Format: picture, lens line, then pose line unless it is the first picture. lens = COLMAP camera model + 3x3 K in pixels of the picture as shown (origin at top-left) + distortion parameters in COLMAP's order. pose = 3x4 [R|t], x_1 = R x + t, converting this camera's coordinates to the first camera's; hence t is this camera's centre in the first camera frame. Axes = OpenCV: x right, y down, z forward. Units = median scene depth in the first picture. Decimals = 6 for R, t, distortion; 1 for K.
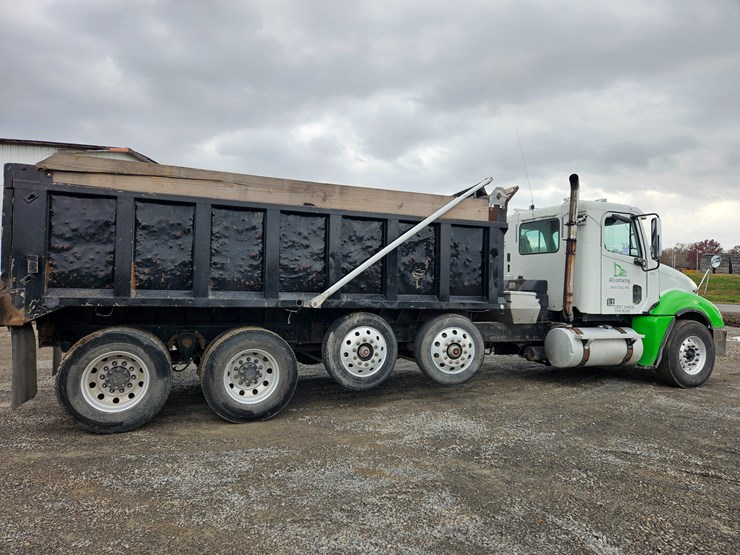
lens RADIAL K [[495.6, 0, 366.8], [0, 495.6, 275.9], [0, 0, 1]] dist [0.065718, -0.055815]
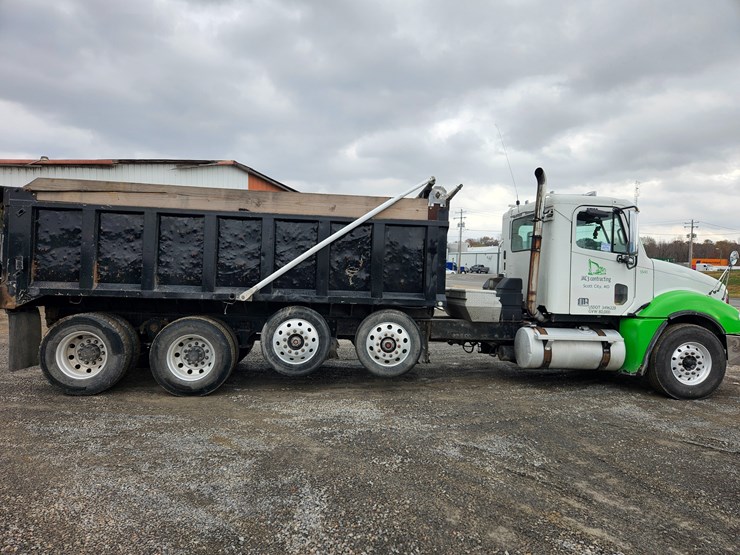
lens RADIAL K [[497.0, 0, 368.3], [0, 497.0, 278.2], [0, 0, 1]] dist [0.068311, -0.061107]
pose [[0.960936, 0.006418, -0.276697, 0.448946], [-0.003998, 0.999949, 0.009309, 0.000805], [0.276743, -0.007839, 0.960912, -0.020201]]
